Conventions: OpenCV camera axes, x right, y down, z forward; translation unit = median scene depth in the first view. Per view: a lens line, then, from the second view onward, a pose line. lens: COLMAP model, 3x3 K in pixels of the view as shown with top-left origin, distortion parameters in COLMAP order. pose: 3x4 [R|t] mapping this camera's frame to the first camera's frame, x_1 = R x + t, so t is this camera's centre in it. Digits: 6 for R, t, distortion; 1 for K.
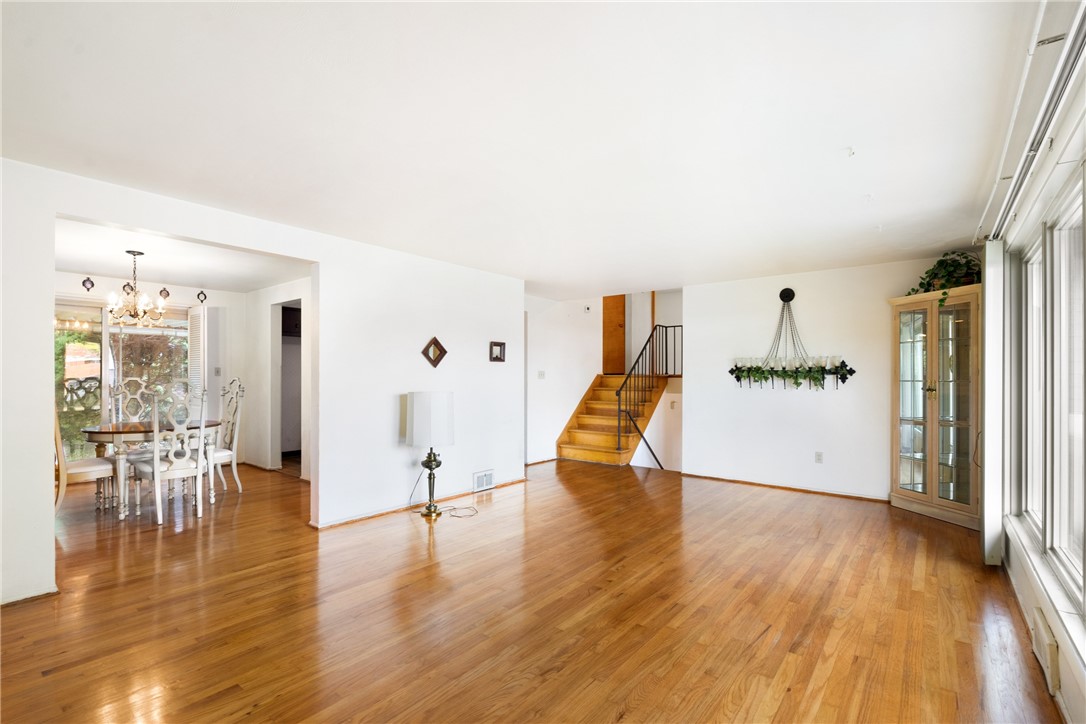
lens RADIAL K [[495.4, 0, 542.5], [0, 495.4, 371.0], [0, 0, 1]] dist [-0.000483, 0.001852]
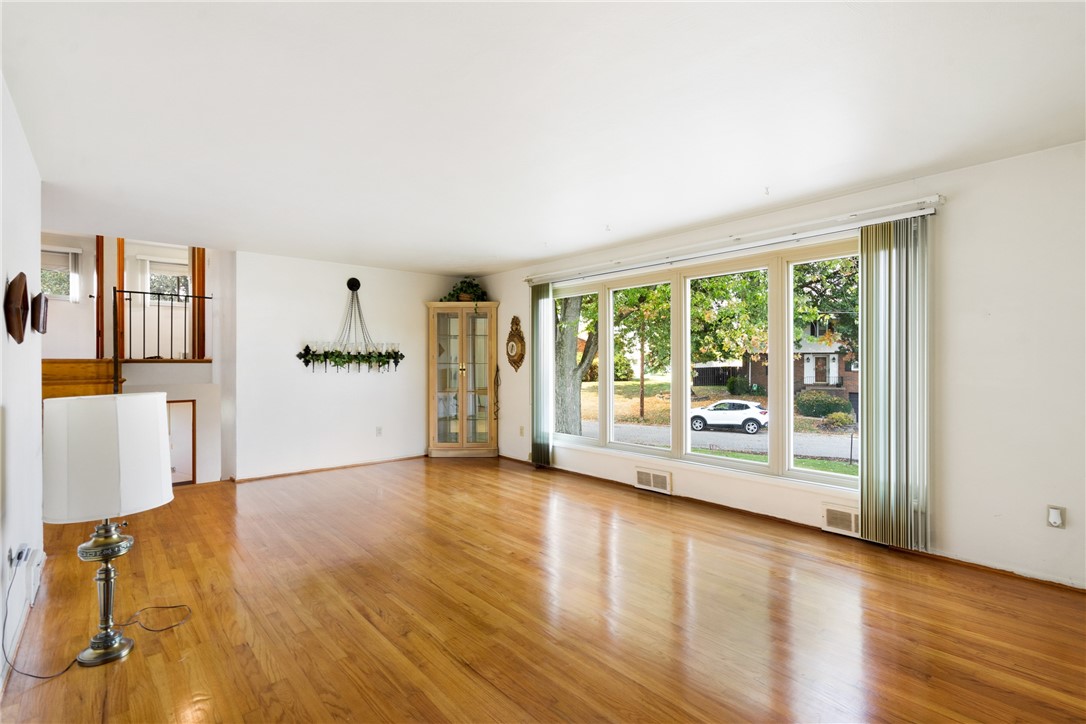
lens RADIAL K [[495.4, 0, 541.7], [0, 495.4, 362.0], [0, 0, 1]] dist [-0.000483, 0.001852]
pose [[0.180360, -0.002204, 0.983598, -0.503788], [-0.007027, 0.999969, 0.003529, 0.007696], [-0.983576, -0.007548, 0.180338, 0.429066]]
